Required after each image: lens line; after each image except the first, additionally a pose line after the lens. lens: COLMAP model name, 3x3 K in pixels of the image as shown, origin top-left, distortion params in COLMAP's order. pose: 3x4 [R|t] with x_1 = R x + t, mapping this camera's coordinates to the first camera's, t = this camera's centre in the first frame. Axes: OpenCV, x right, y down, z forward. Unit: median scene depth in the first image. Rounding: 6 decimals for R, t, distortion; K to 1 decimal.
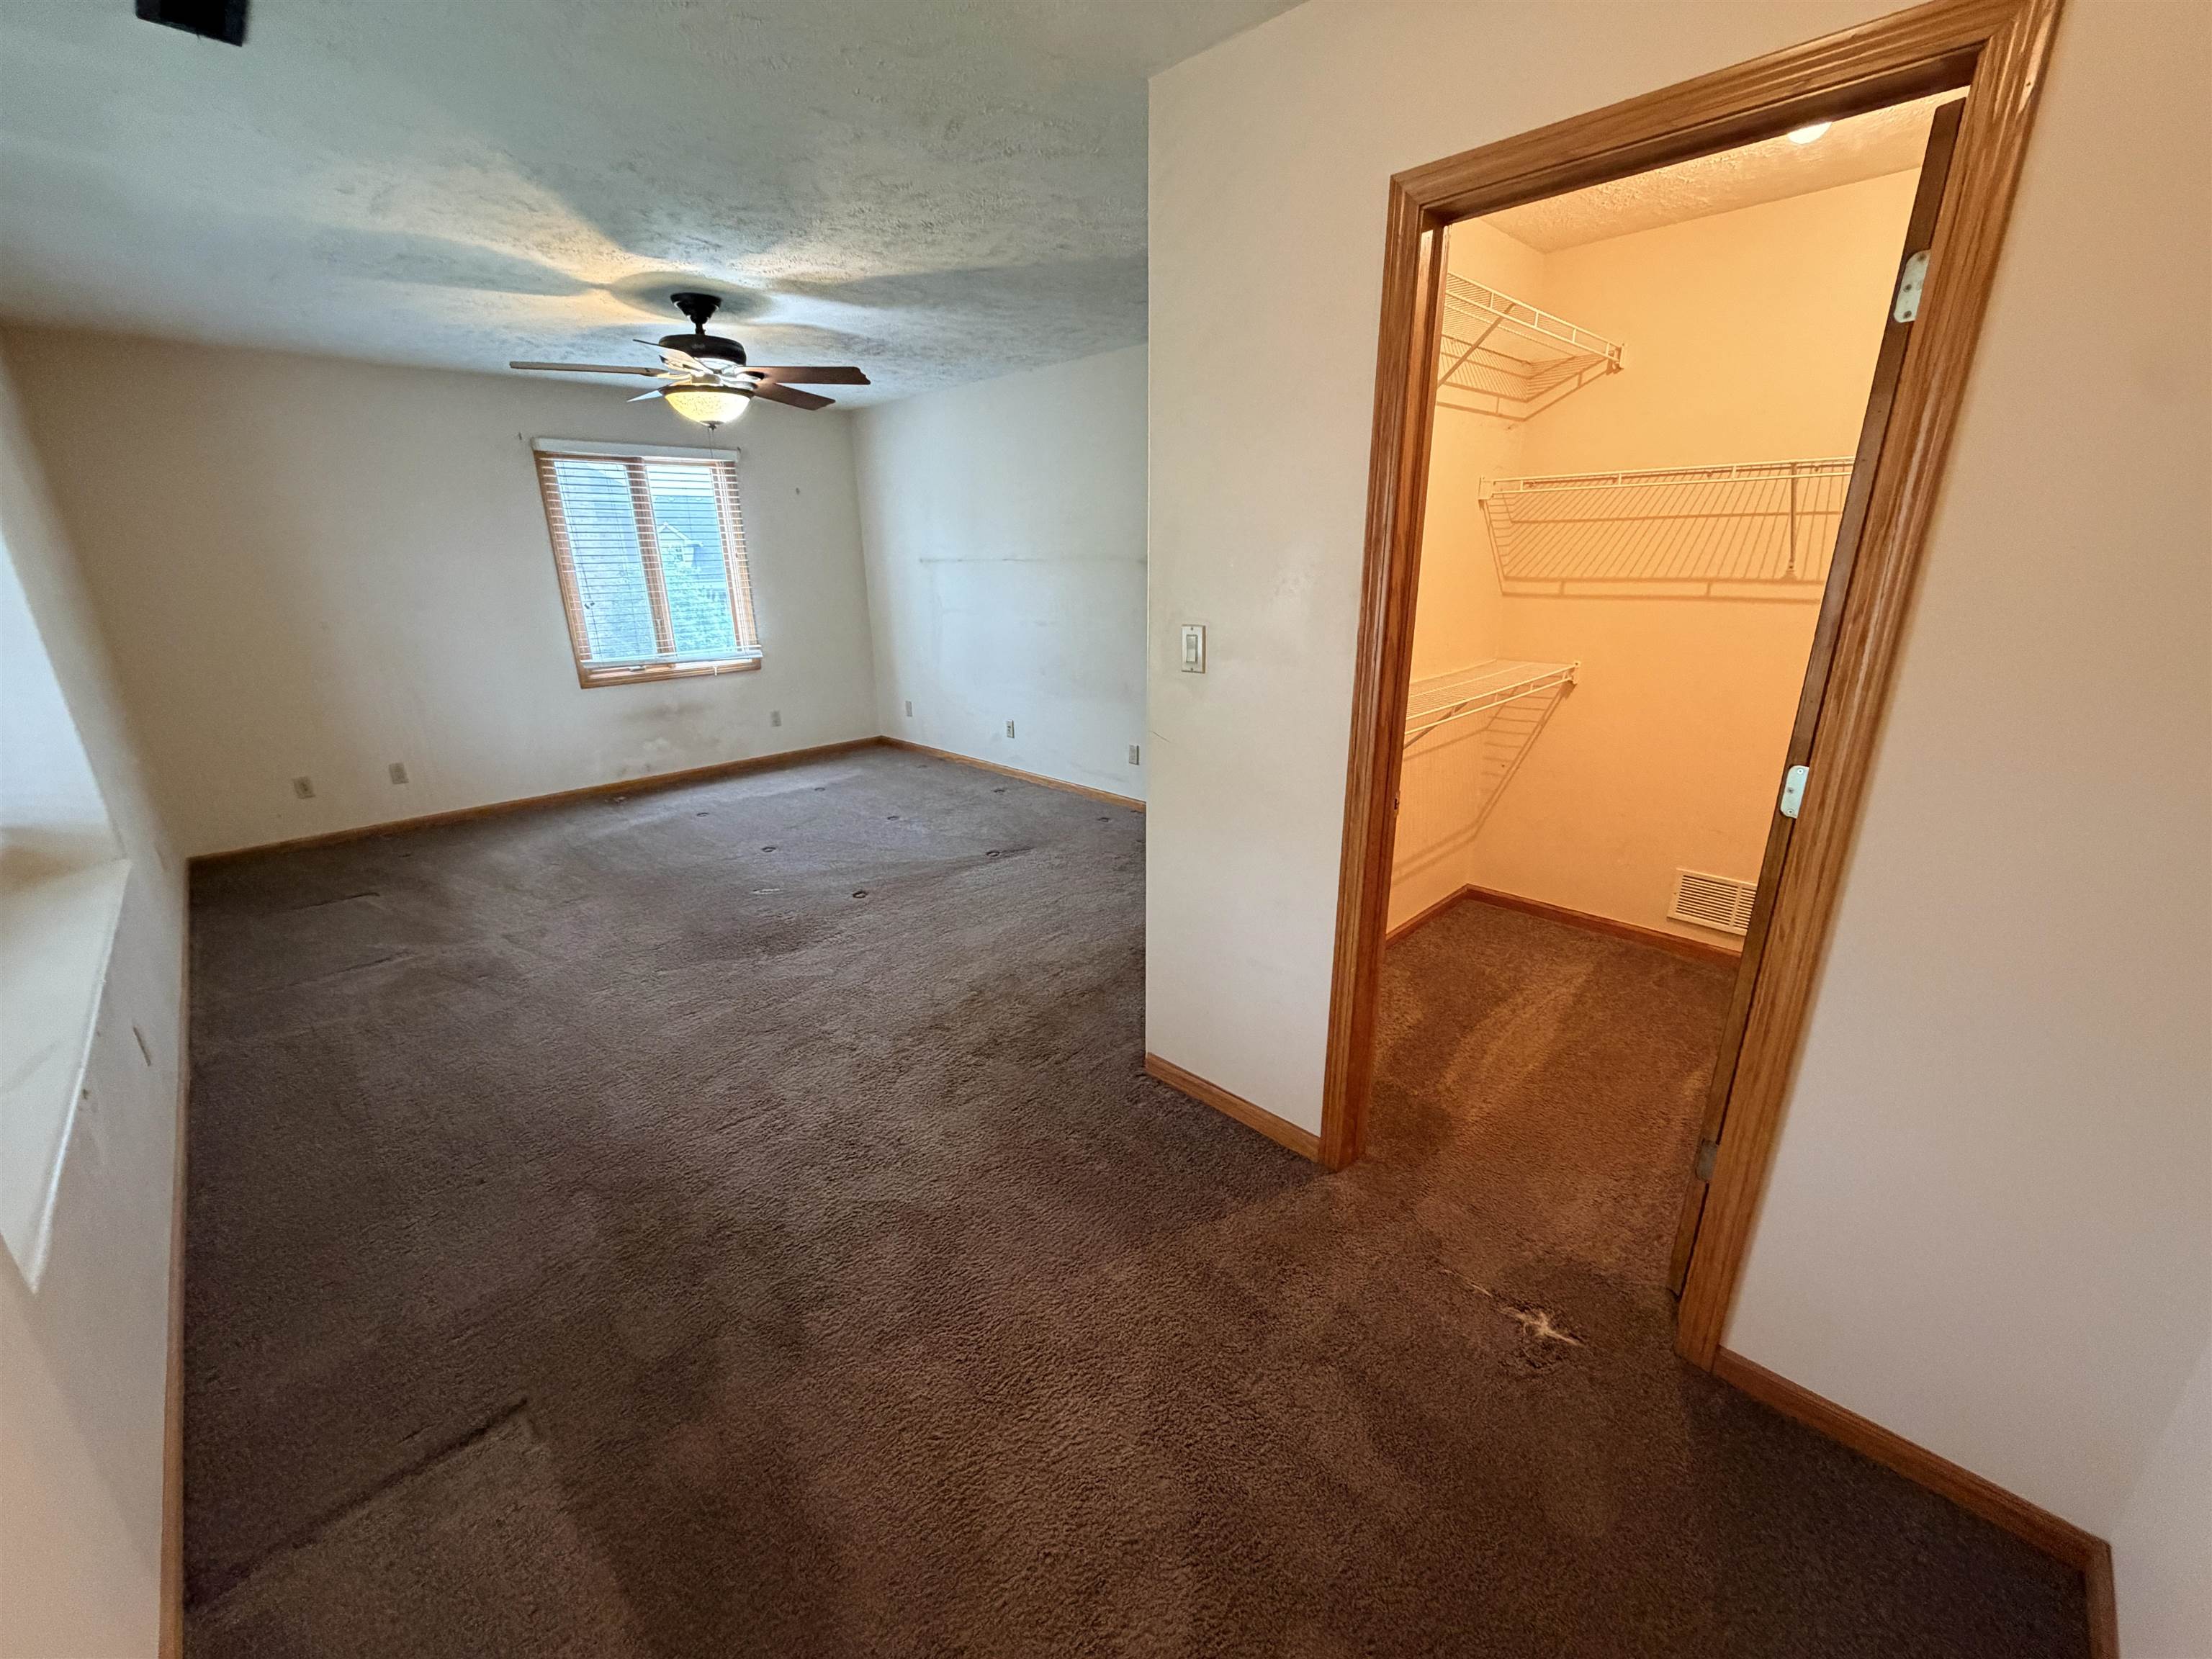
lens RADIAL K [[880.3, 0, 1102.0], [0, 880.3, 828.9], [0, 0, 1]] dist [0.002876, -0.000019]
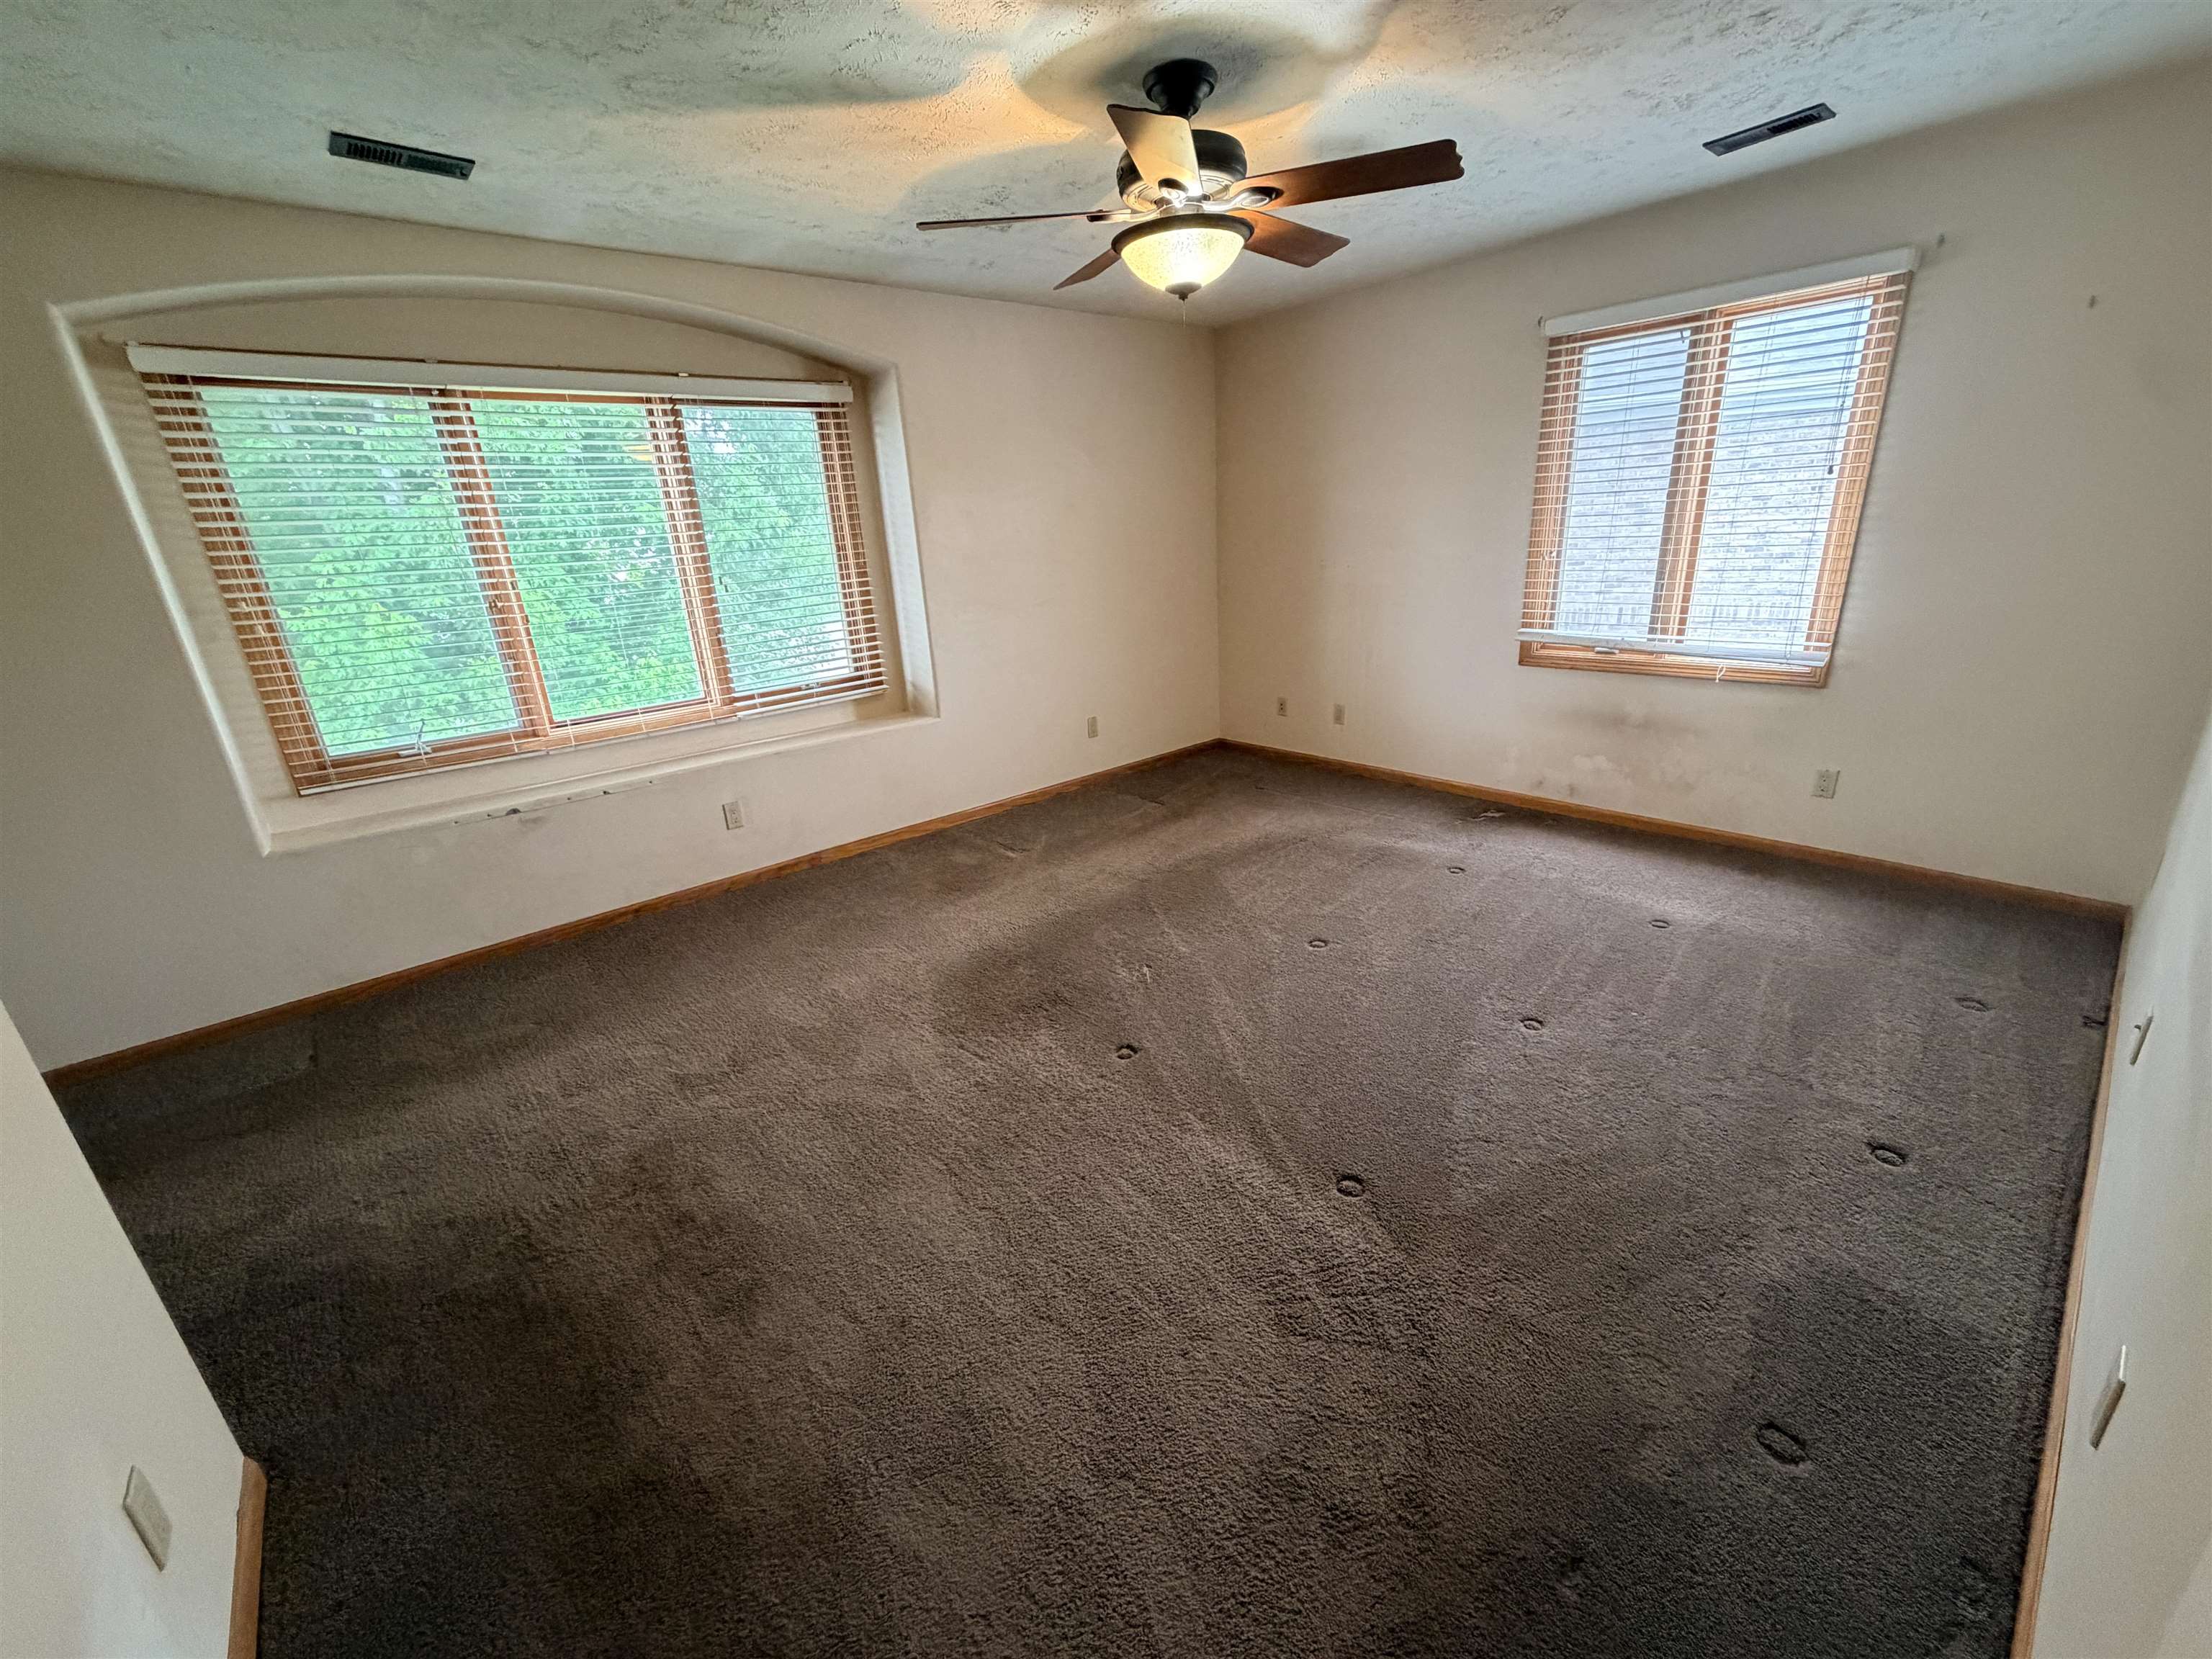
lens RADIAL K [[880.3, 0, 1107.9], [0, 880.3, 832.1], [0, 0, 1]] dist [0.002876, -0.000019]
pose [[-0.062903, 0.348122, -0.935337, 0.309808], [-0.250918, 0.901573, 0.352430, -0.337461], [0.965963, 0.256861, 0.030638, 1.090039]]
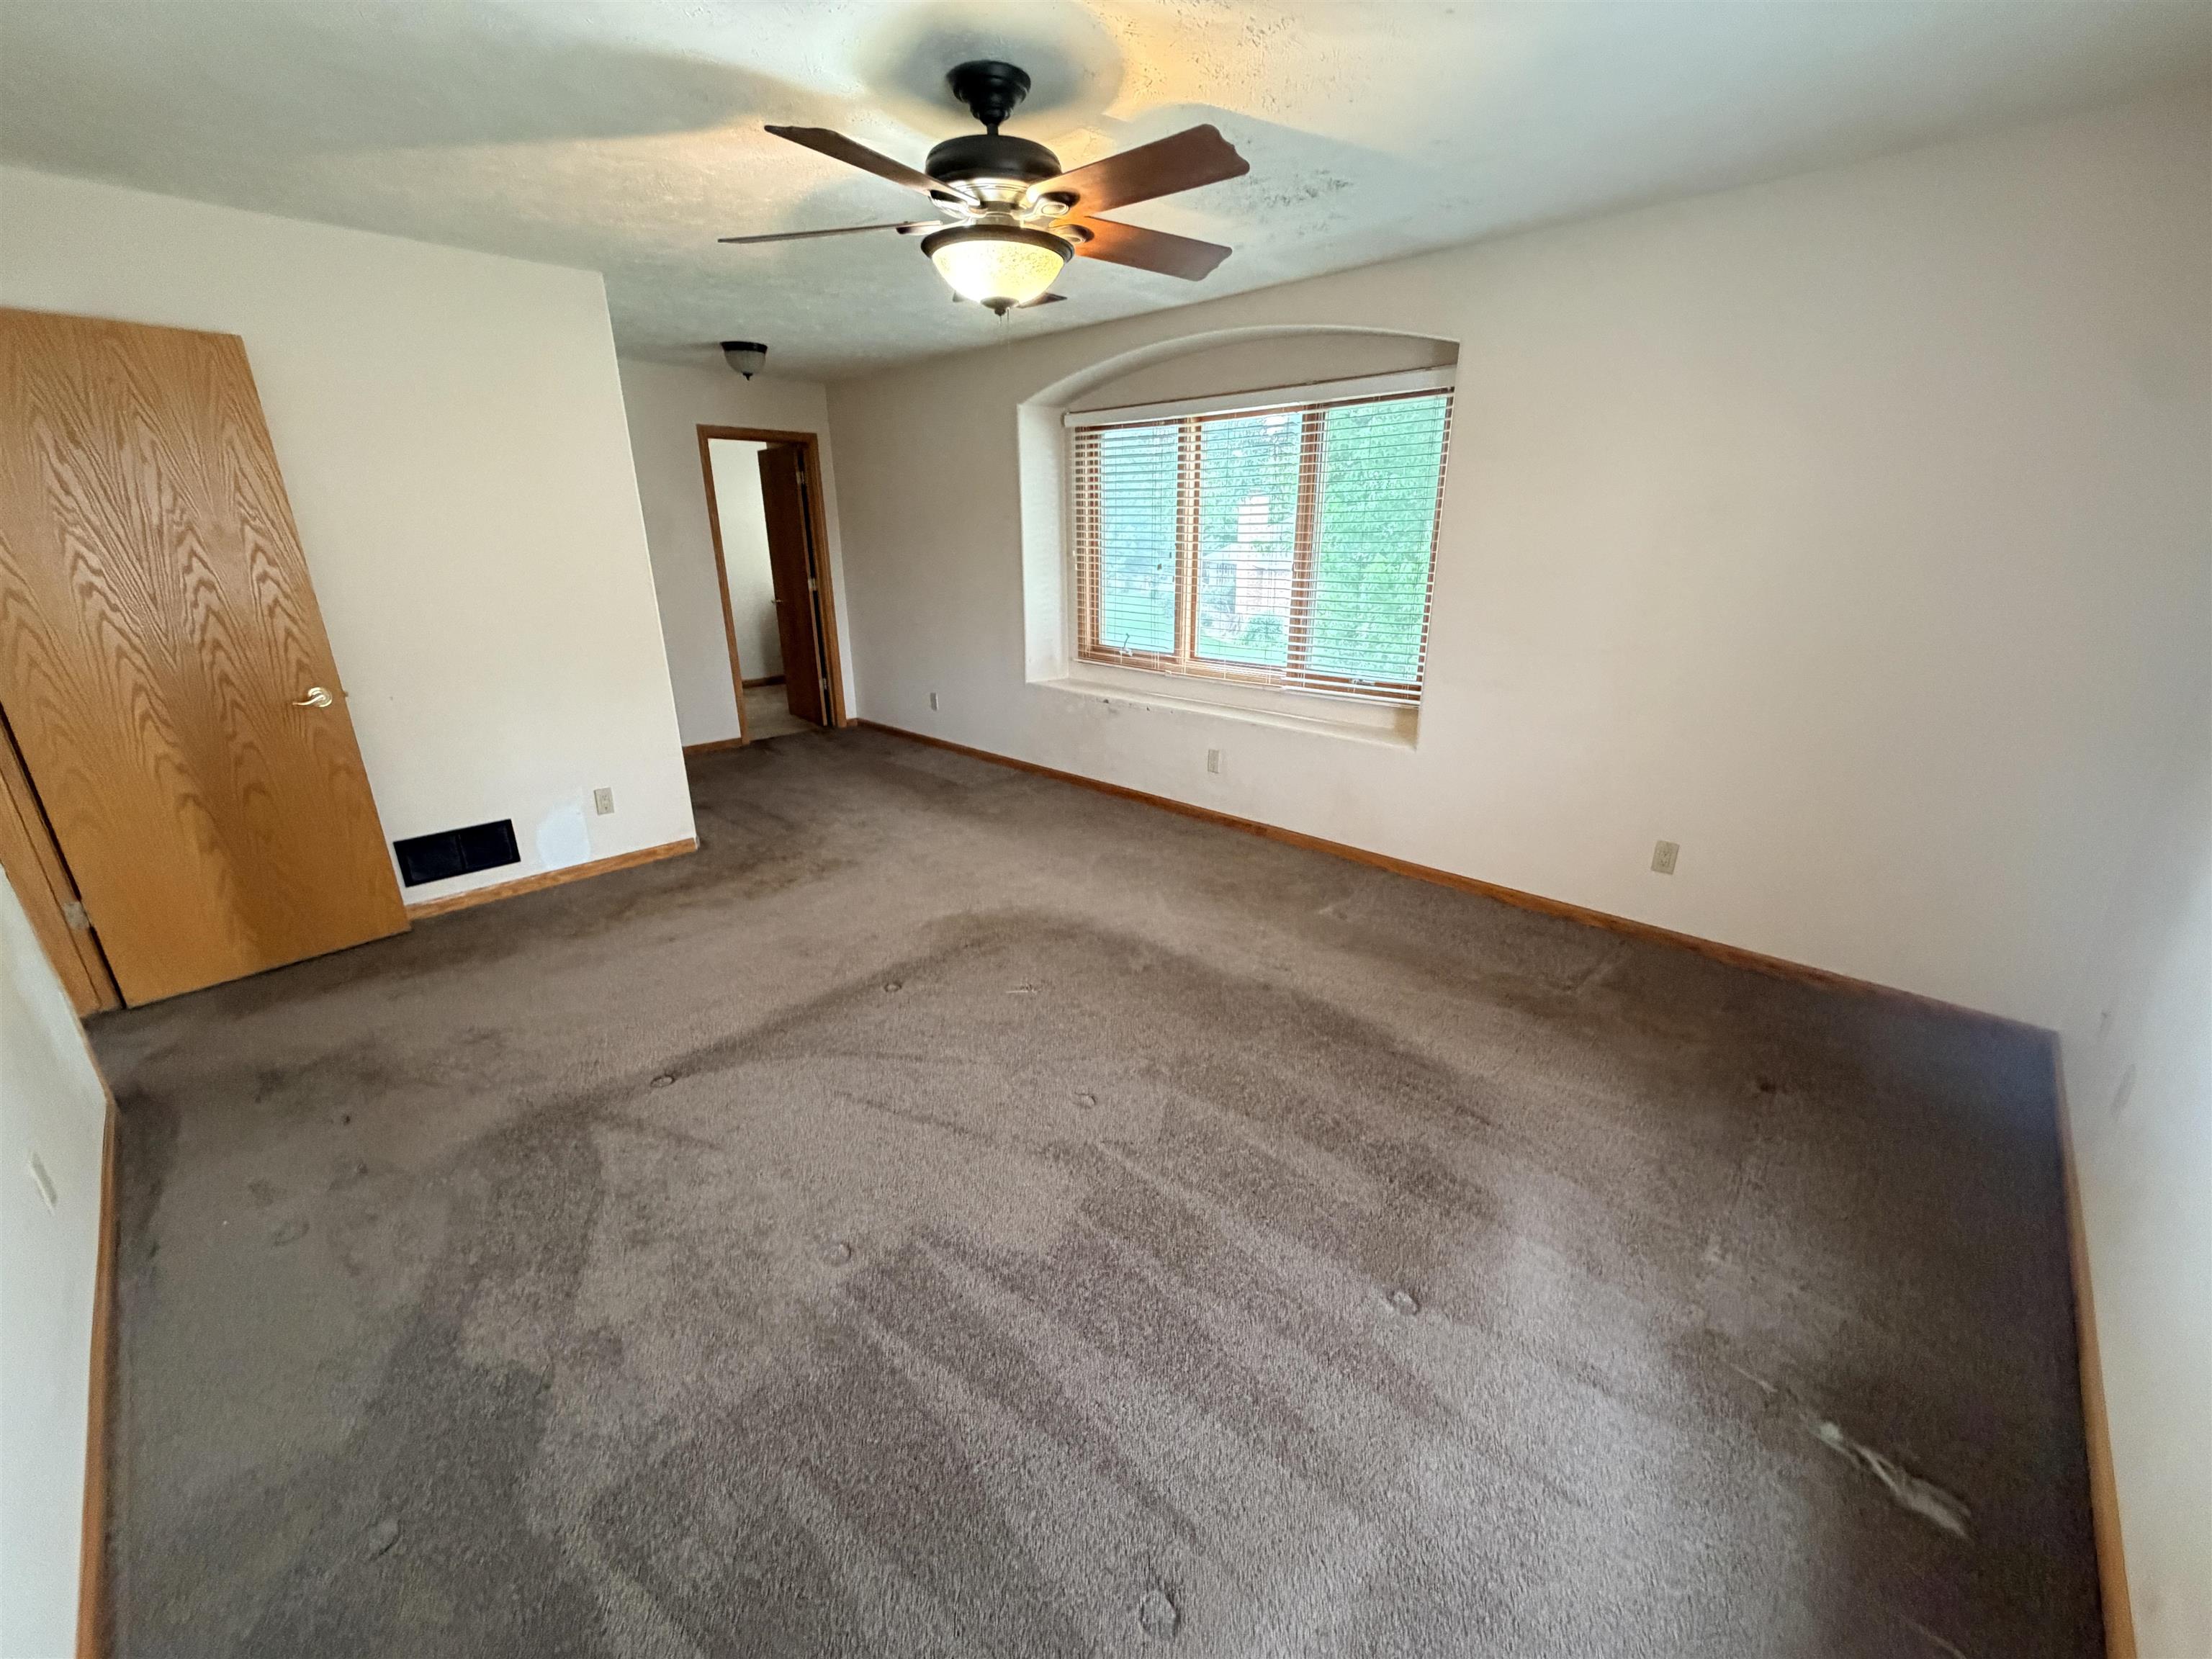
lens RADIAL K [[880.3, 0, 1095.7], [0, 880.3, 833.6], [0, 0, 1]] dist [0.002876, -0.000019]
pose [[-0.999721, 0.022109, -0.008371, -0.523288], [0.012644, 0.799222, 0.600902, -0.561534], [0.019975, 0.600629, -0.799279, 1.791983]]
